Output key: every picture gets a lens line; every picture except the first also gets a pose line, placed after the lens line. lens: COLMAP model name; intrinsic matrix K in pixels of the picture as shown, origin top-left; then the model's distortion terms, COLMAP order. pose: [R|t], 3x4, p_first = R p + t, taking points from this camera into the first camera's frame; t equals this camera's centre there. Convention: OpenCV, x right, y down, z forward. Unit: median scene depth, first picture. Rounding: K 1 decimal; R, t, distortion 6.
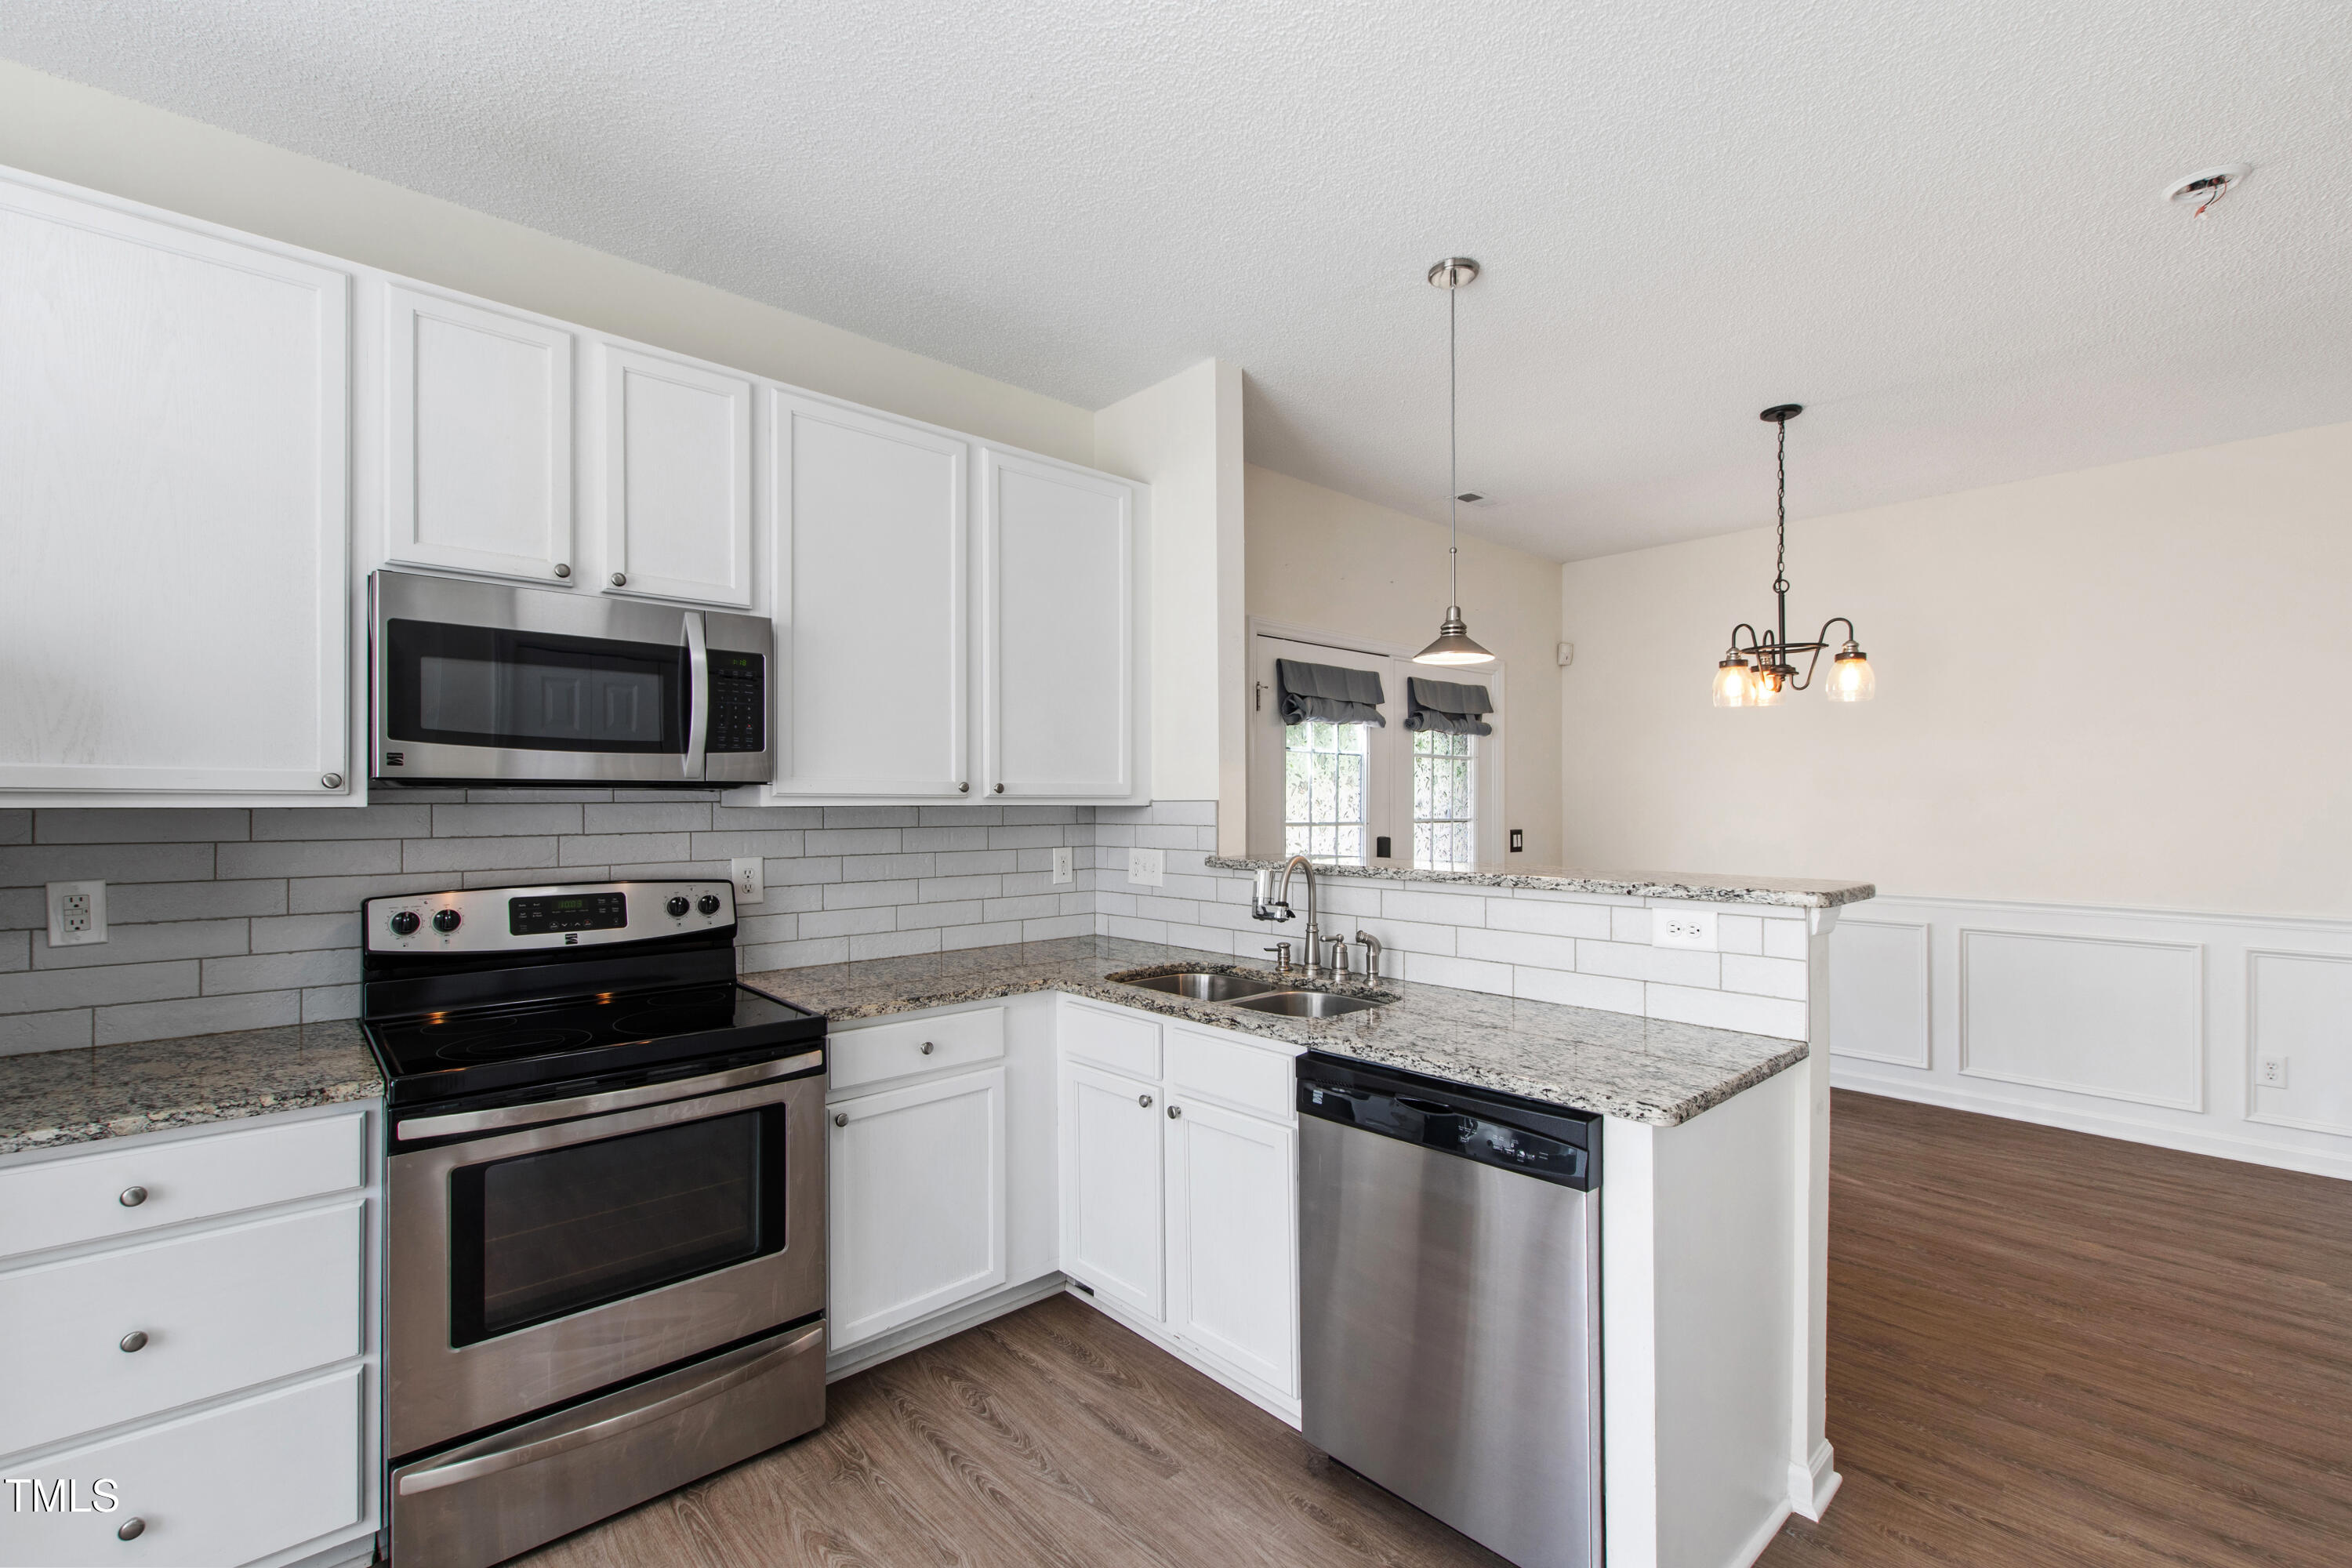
lens RADIAL K [[1013.7, 0, 1166.7], [0, 1013.7, 798.8], [0, 0, 1]] dist [0.010010, -0.005308]
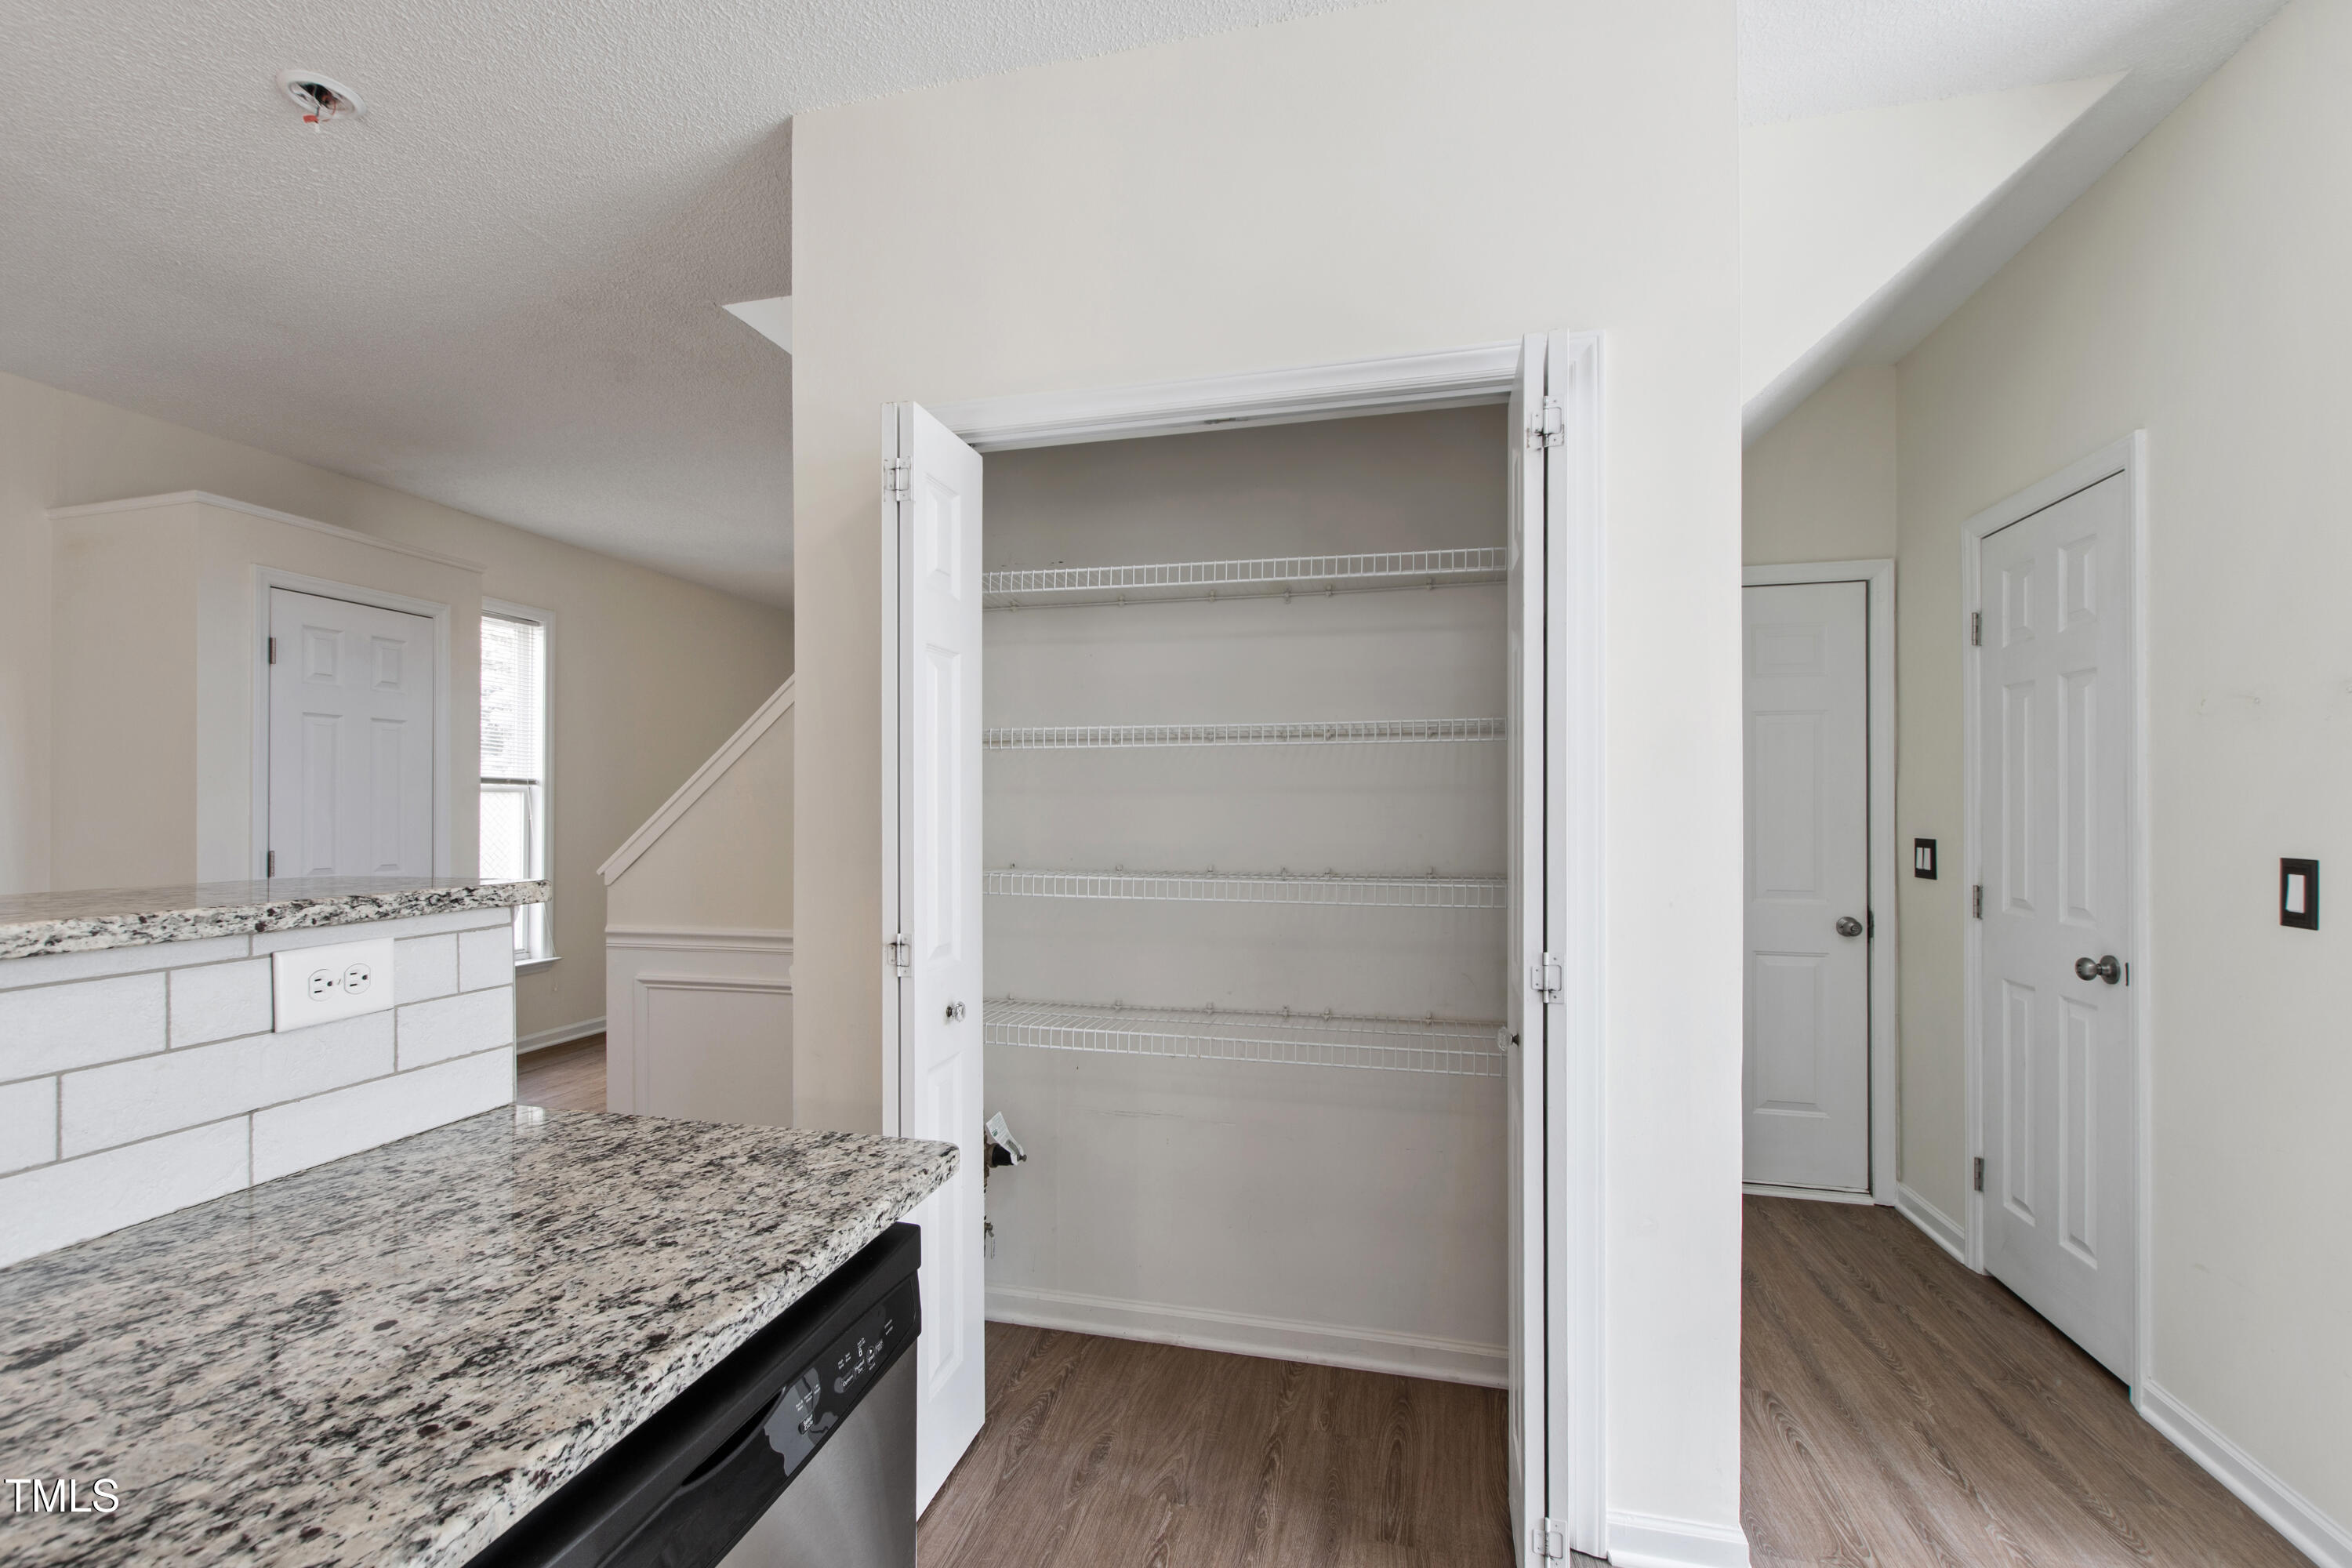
lens RADIAL K [[1013.7, 0, 1166.7], [0, 1013.7, 798.8], [0, 0, 1]] dist [0.010010, -0.005308]
pose [[-0.552372, 0.007018, 0.833568, -0.141767], [-0.001845, 0.999952, -0.009642, 0.032284], [-0.833596, -0.006864, -0.552333, 0.789084]]
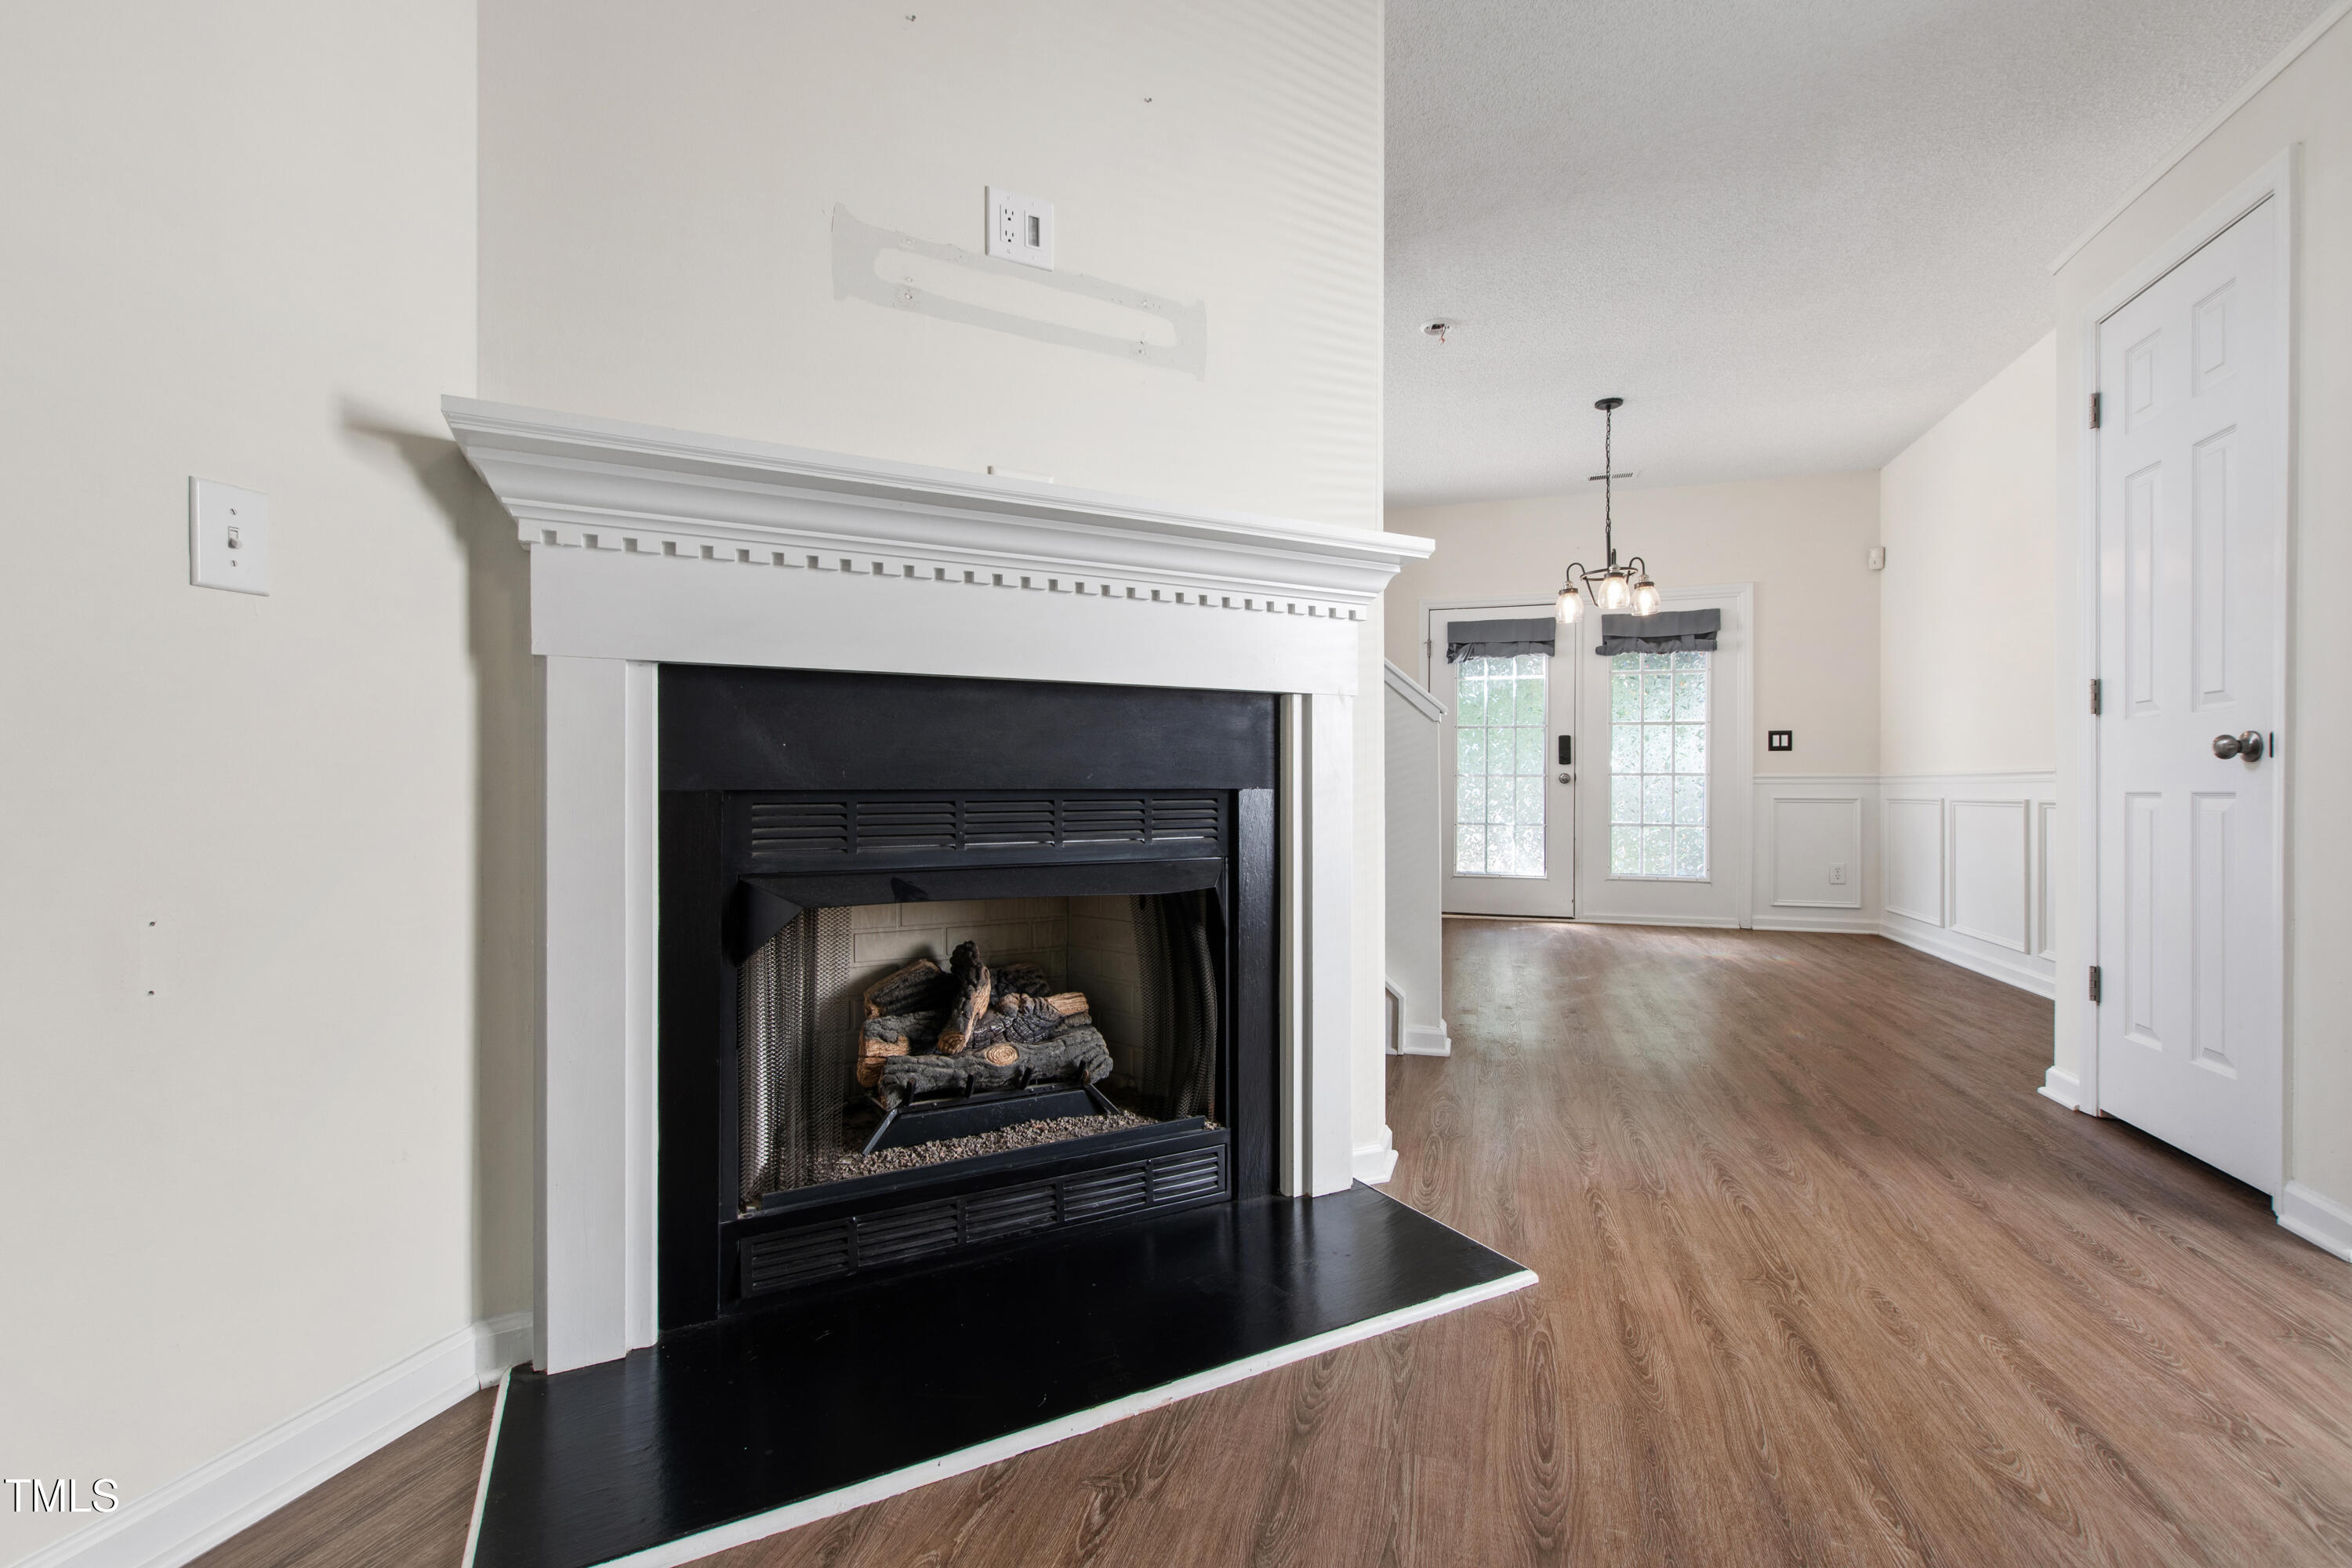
lens RADIAL K [[1028.2, 0, 1166.6], [0, 1028.2, 786.3], [0, 0, 1]] dist [0.002541, 0.000166]
pose [[0.508926, -0.001443, -0.860809, 2.152433], [0.001106, 0.999999, -0.001022, 0.202710], [0.860810, -0.000431, 0.508927, -0.340508]]
